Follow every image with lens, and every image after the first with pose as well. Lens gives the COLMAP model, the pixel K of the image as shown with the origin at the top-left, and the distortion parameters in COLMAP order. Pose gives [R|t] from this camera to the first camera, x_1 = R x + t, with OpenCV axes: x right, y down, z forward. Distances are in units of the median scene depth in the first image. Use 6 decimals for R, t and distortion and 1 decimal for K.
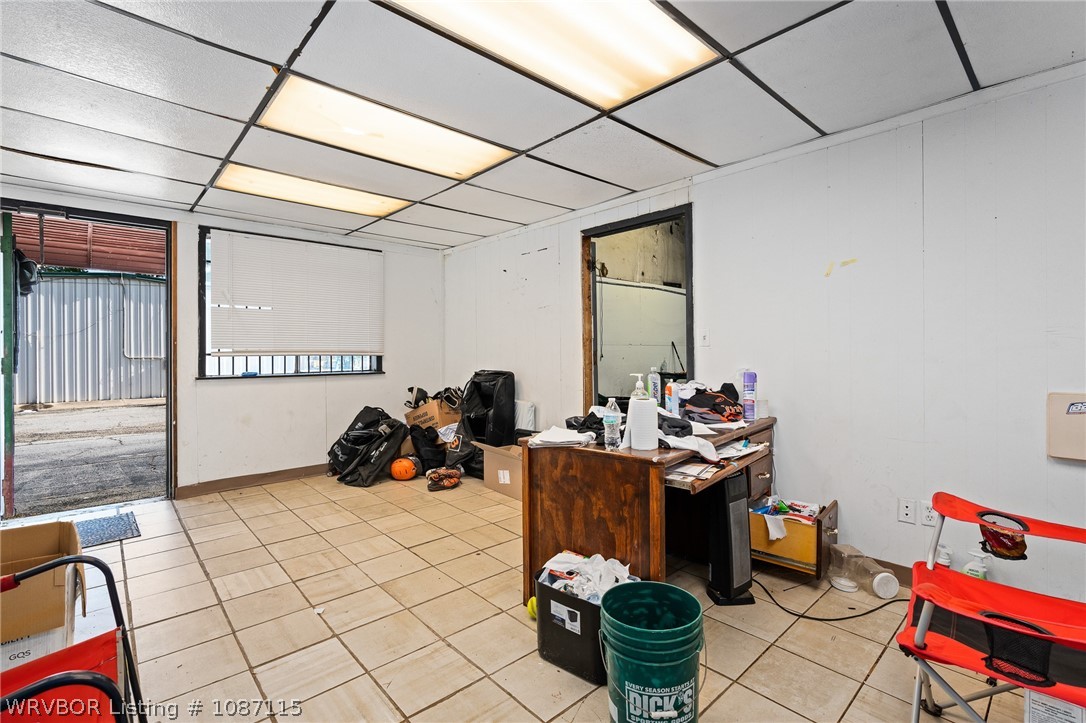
lens RADIAL K [[491.2, 0, 546.2], [0, 491.2, 355.1], [0, 0, 1]] dist [-0.010163, 0.002606]
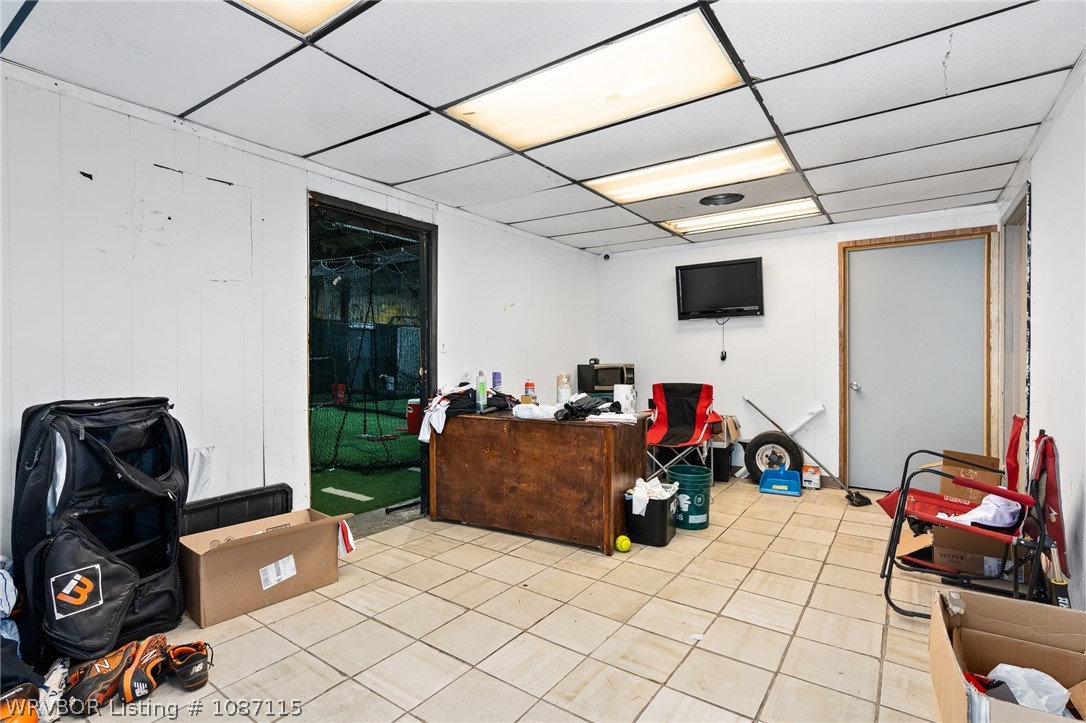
lens RADIAL K [[518.7, 0, 546.6], [0, 518.7, 360.3], [0, 0, 1]] dist [-0.004173, -0.001074]
pose [[-0.218294, -0.001486, 0.975882, -1.153300], [0.008014, 0.999962, 0.003316, -0.002690], [-0.975850, 0.008545, -0.218274, 1.267935]]
